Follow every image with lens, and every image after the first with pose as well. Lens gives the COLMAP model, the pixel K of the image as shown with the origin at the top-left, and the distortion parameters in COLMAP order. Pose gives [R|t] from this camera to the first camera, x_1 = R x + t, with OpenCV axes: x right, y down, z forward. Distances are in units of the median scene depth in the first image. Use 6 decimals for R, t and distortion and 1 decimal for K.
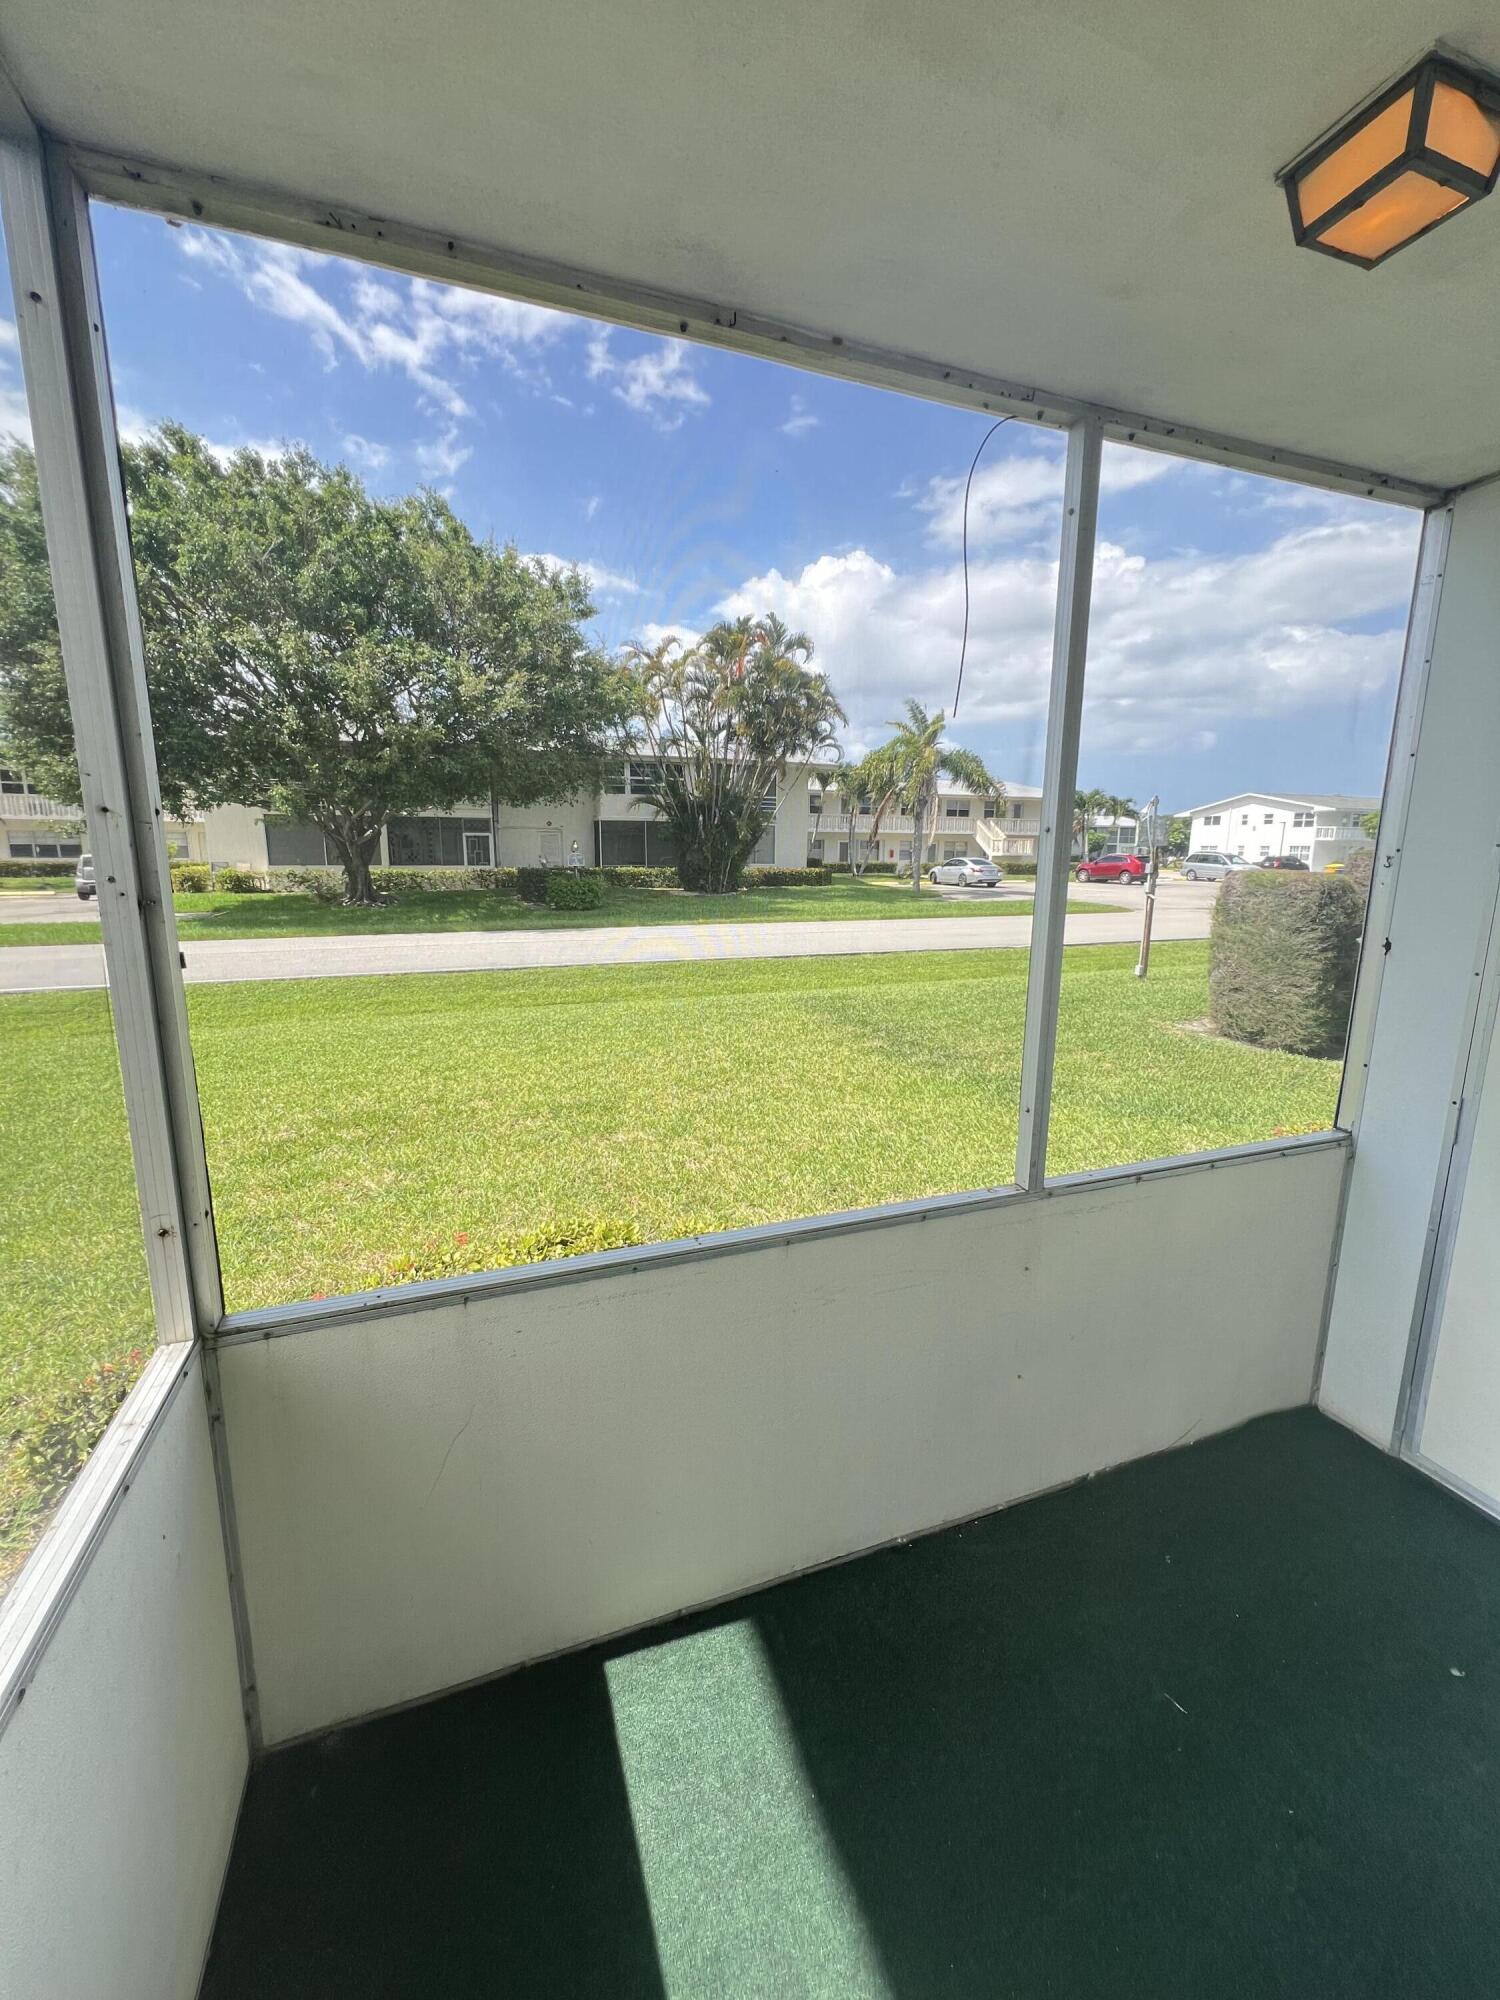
lens RADIAL K [[803.1, 0, 750.0], [0, 803.1, 1000.0], [0, 0, 1]] dist [0.000374, -0.000340]
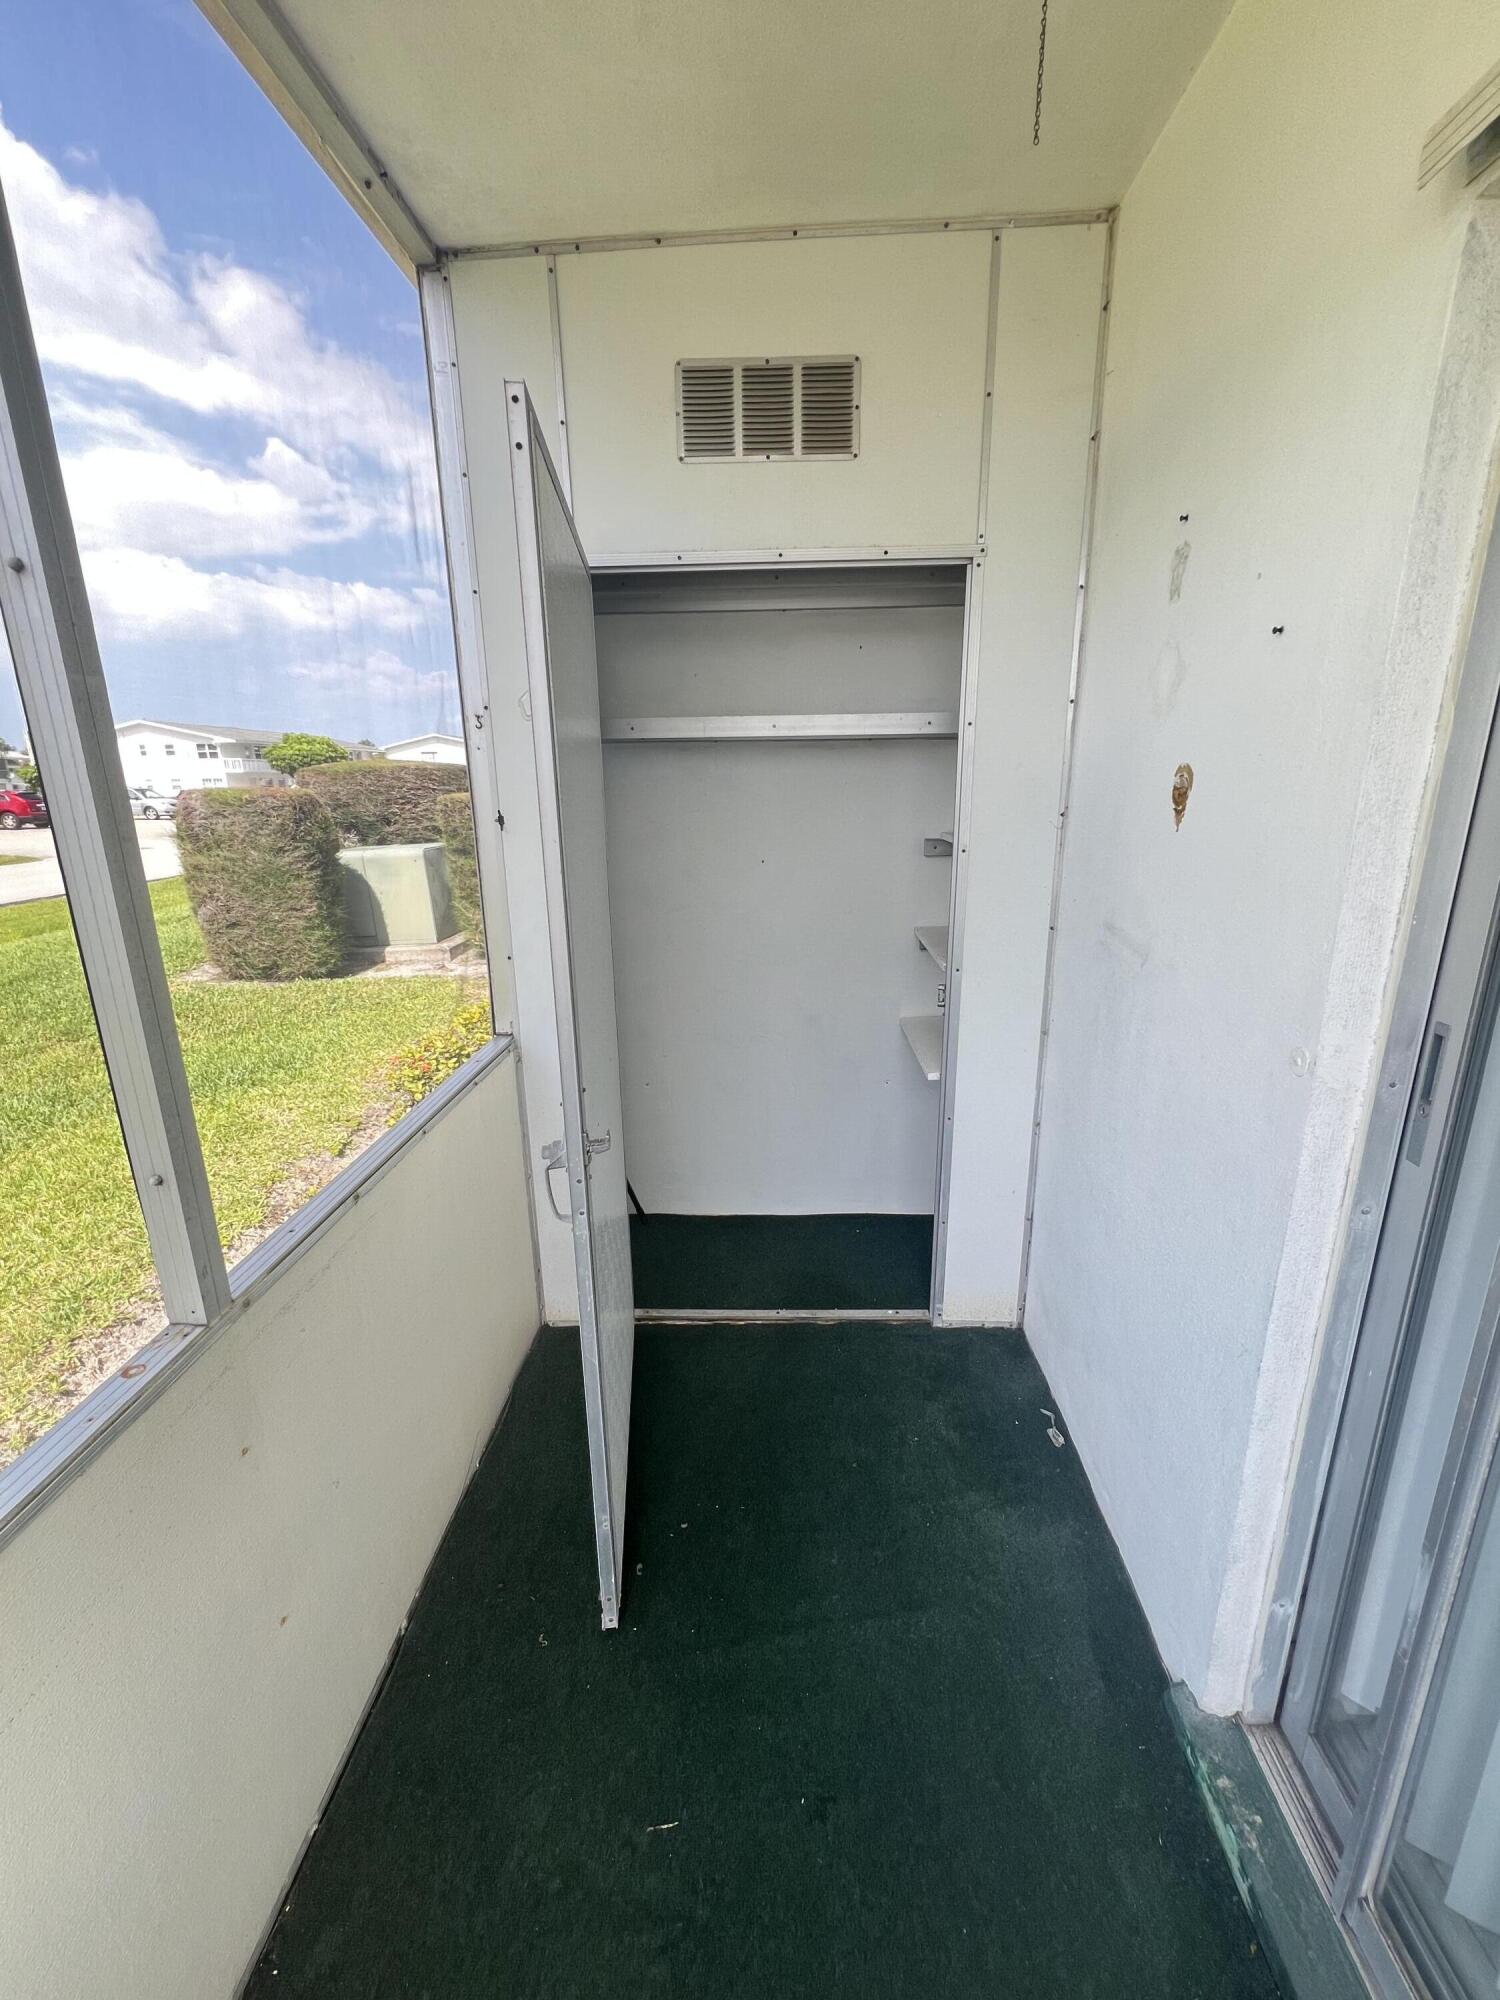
lens RADIAL K [[806.1, 0, 752.8], [0, 806.1, 994.1], [0, 0, 1]] dist [0.000410, 0.000061]
pose [[0.387419, -0.249739, 0.887433, 0.020893], [0.188401, 0.963741, 0.188965, 0.000592], [-0.902448, 0.093984, 0.420423, 0.124158]]
